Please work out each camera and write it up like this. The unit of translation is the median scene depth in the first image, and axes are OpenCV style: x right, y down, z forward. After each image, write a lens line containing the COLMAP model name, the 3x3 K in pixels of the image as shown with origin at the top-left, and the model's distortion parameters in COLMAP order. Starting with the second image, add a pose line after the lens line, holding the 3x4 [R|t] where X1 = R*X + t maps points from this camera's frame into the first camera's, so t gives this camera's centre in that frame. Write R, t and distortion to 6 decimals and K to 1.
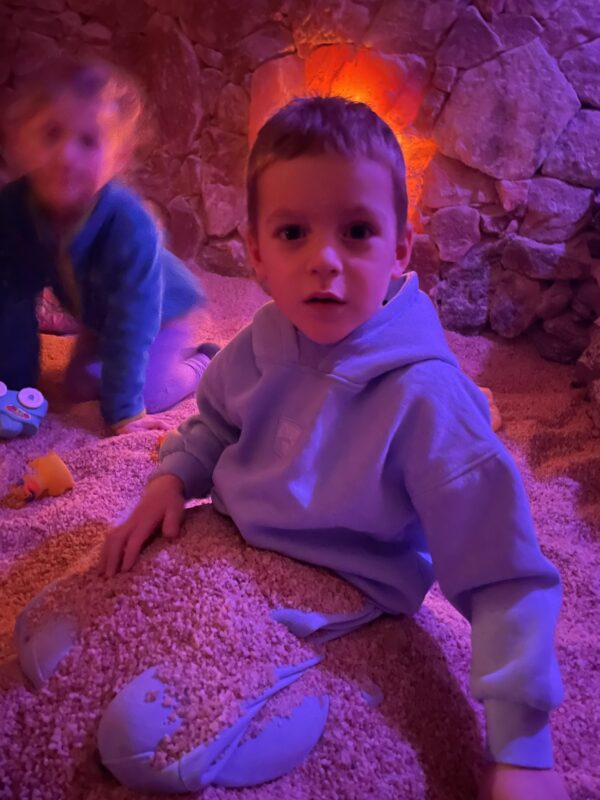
lens RADIAL K [[600.1, 0, 307.8], [0, 600.1, 388.9], [0, 0, 1]] dist [0.092821, -0.117815]
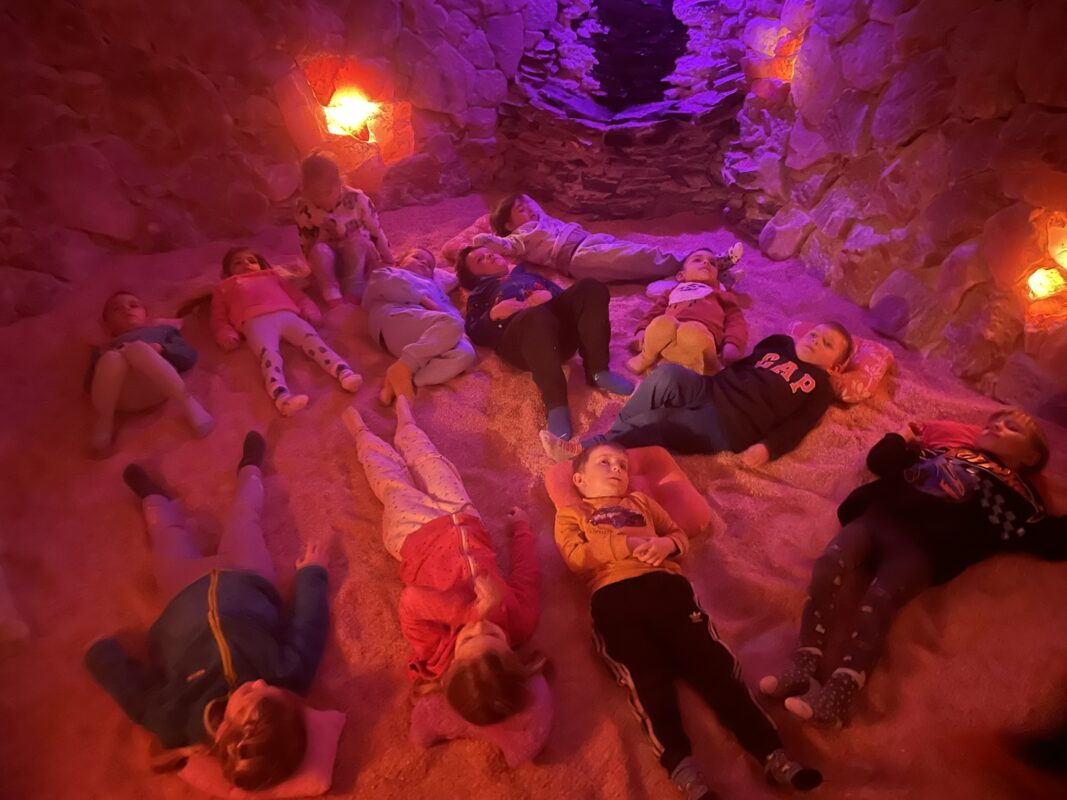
lens RADIAL K [[800.4, 0, 531.8], [0, 800.4, 396.1], [0, 0, 1]] dist [0.092821, -0.117815]
pose [[0.589223, -0.547064, 0.594589, -1.470782], [0.392365, 0.837046, 0.381318, -0.450022], [-0.706304, 0.008615, 0.707856, -0.932855]]
